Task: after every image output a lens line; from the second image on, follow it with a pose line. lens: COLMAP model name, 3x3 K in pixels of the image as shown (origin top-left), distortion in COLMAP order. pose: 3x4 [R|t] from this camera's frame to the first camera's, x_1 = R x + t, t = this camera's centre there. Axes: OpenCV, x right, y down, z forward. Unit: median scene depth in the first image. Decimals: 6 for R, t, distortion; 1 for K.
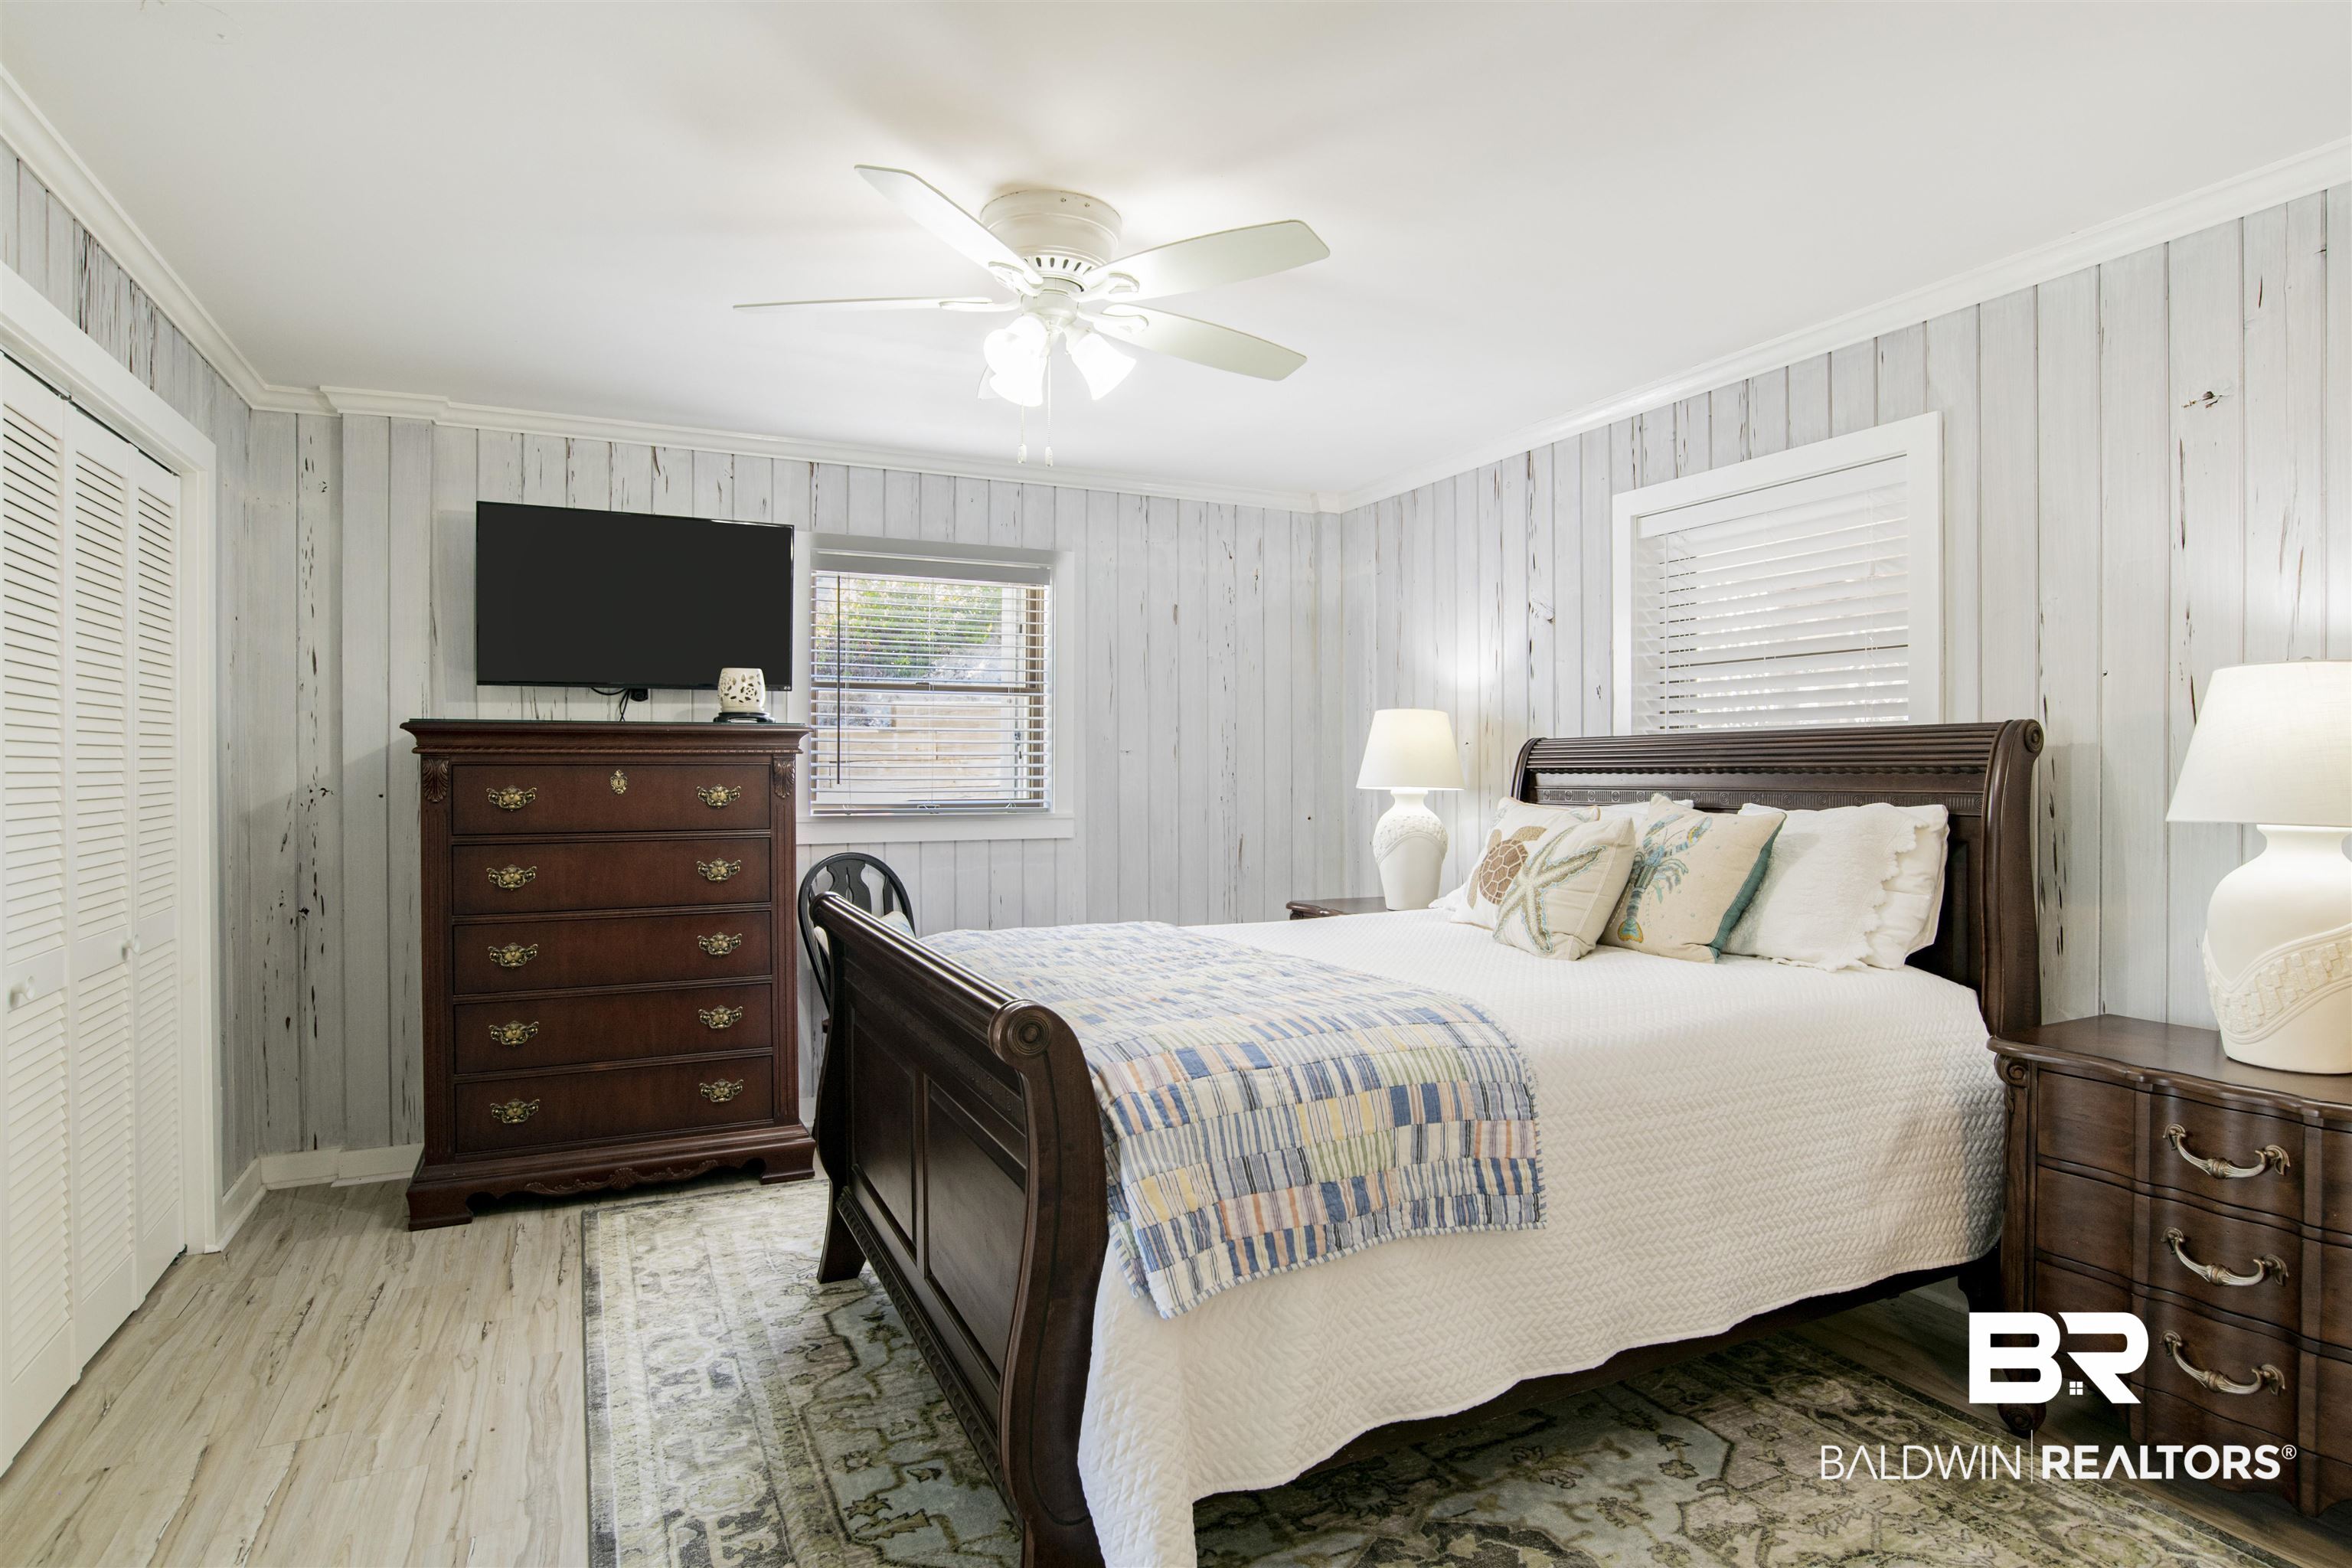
lens RADIAL K [[1255.3, 0, 1177.1], [0, 1255.3, 775.7], [0, 0, 1]] dist [-0.000075, -0.001331]
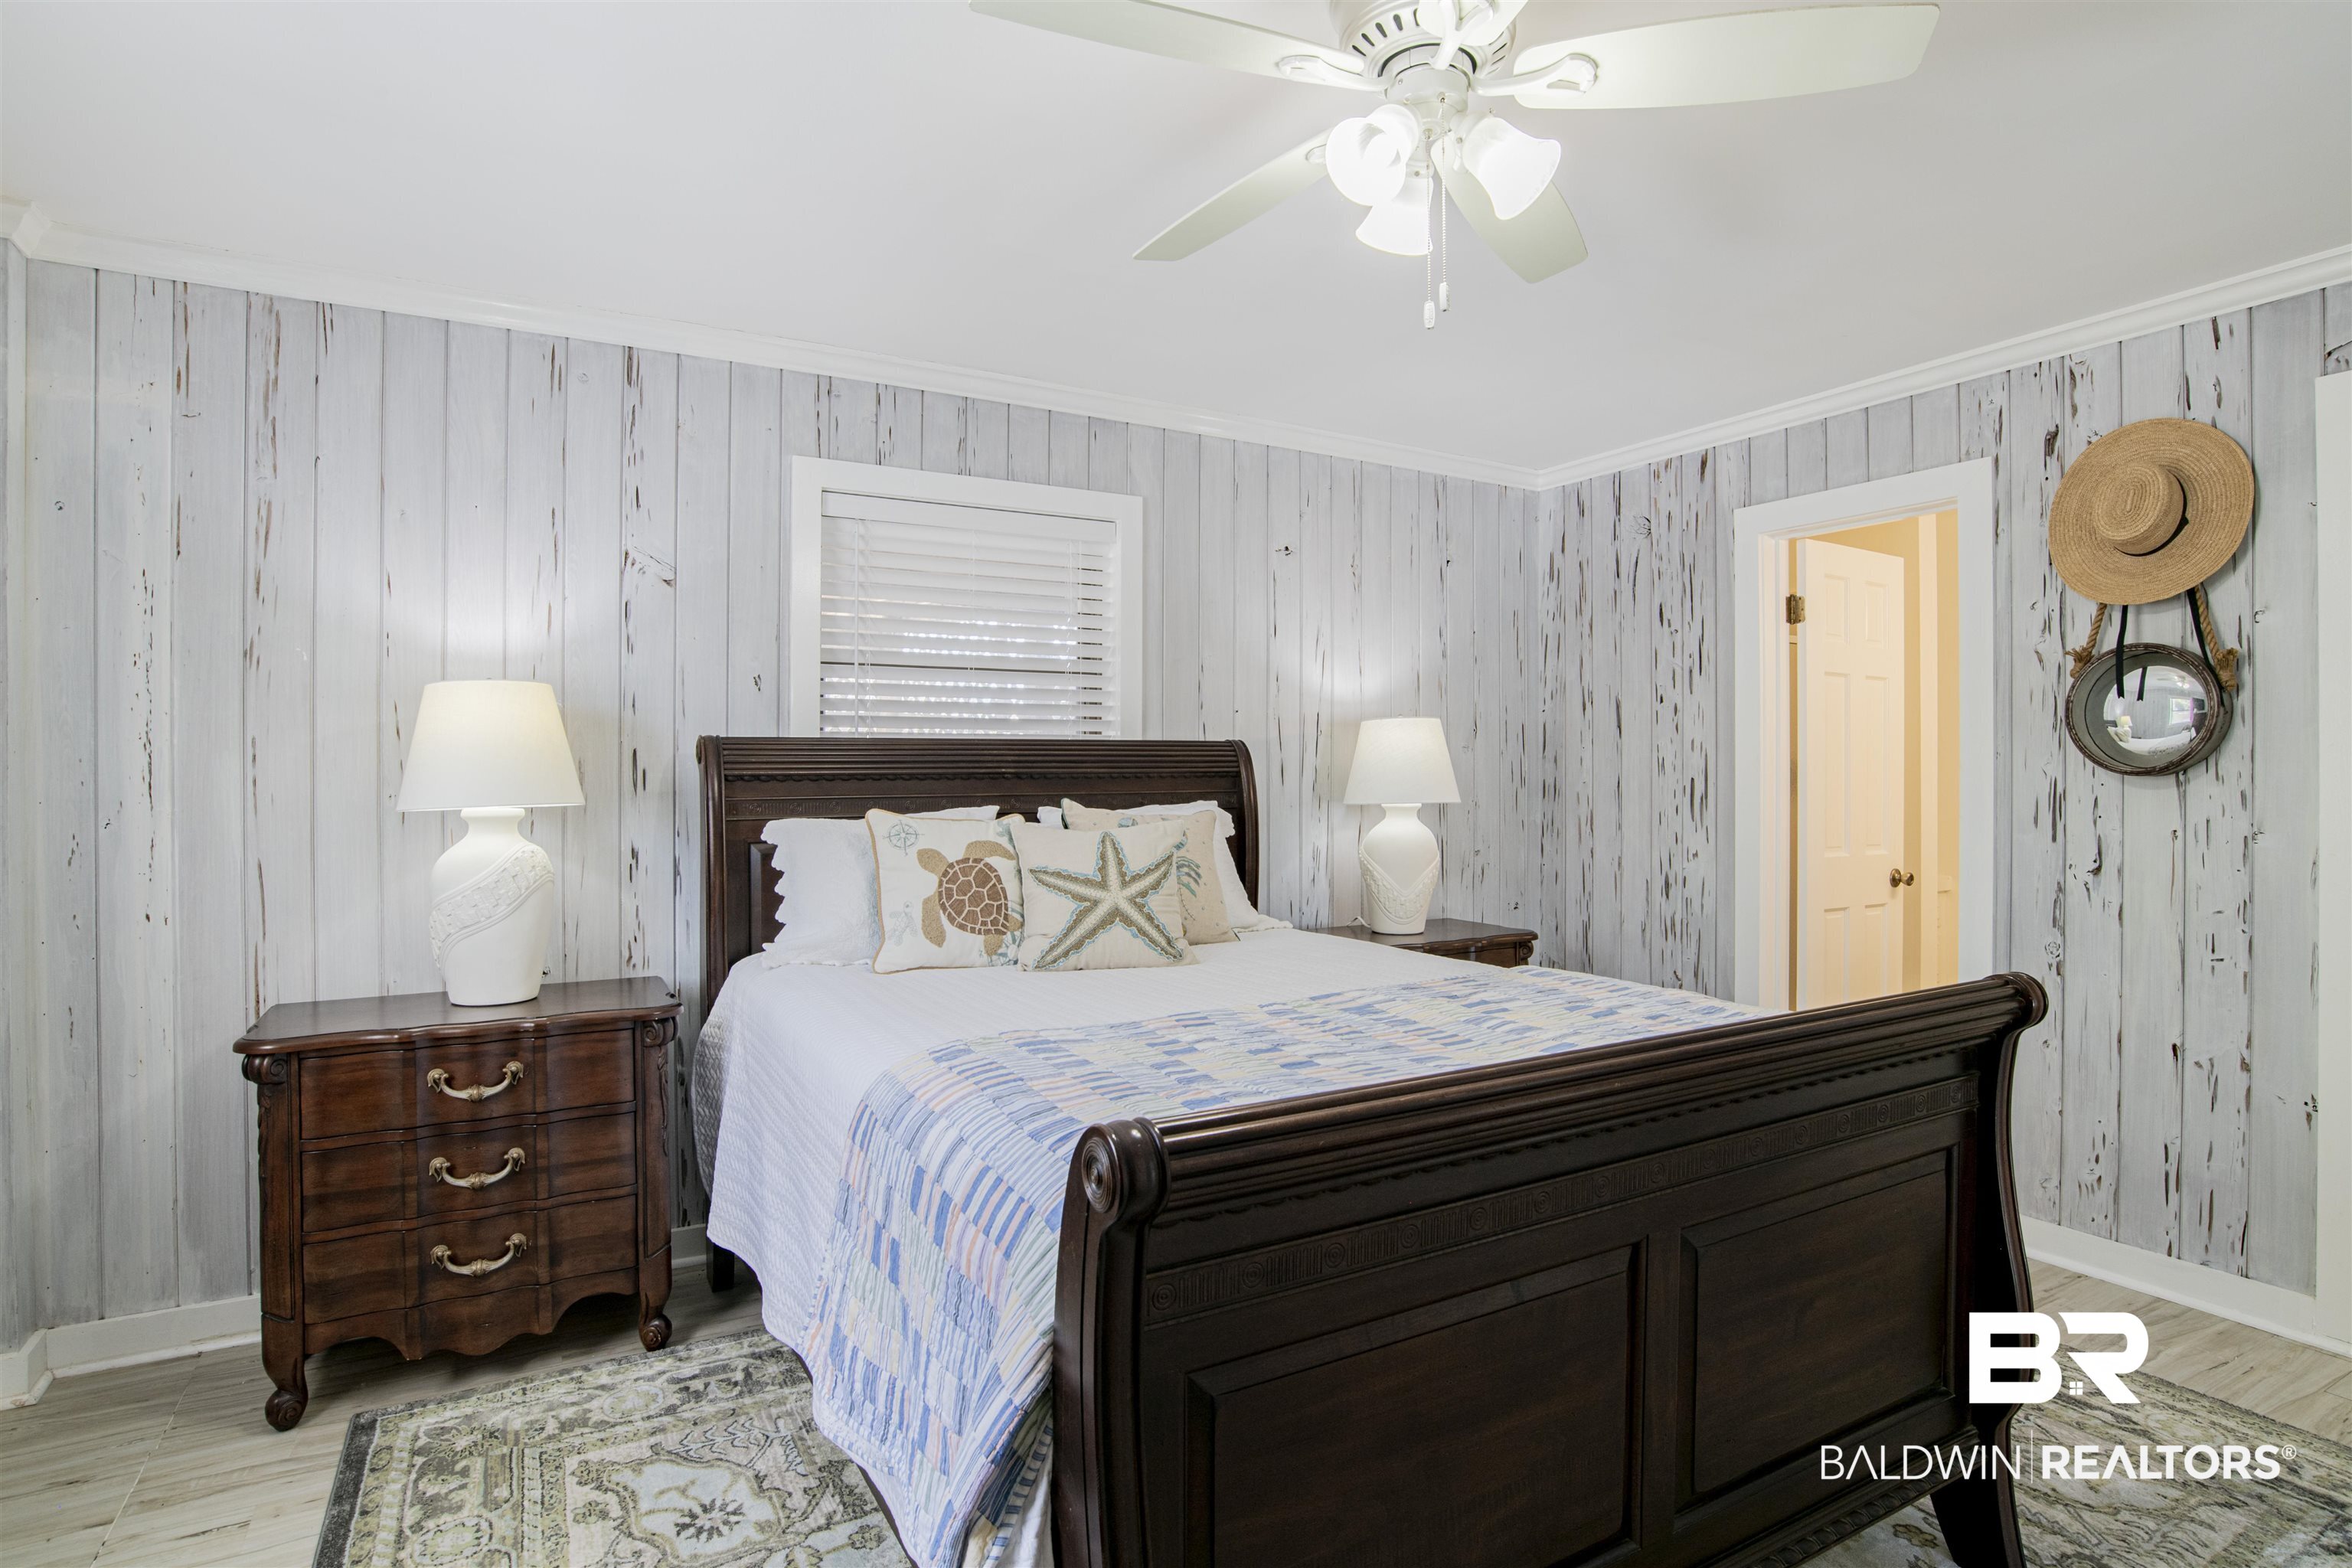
lens RADIAL K [[1219.8, 0, 1178.6], [0, 1219.8, 777.3], [0, 0, 1]] dist [-0.048529, 0.009744]
pose [[-0.062625, -0.001631, 0.998036, -0.500598], [0.007316, 0.999971, 0.002094, -0.004137], [-0.998010, 0.007432, -0.062611, 0.809031]]
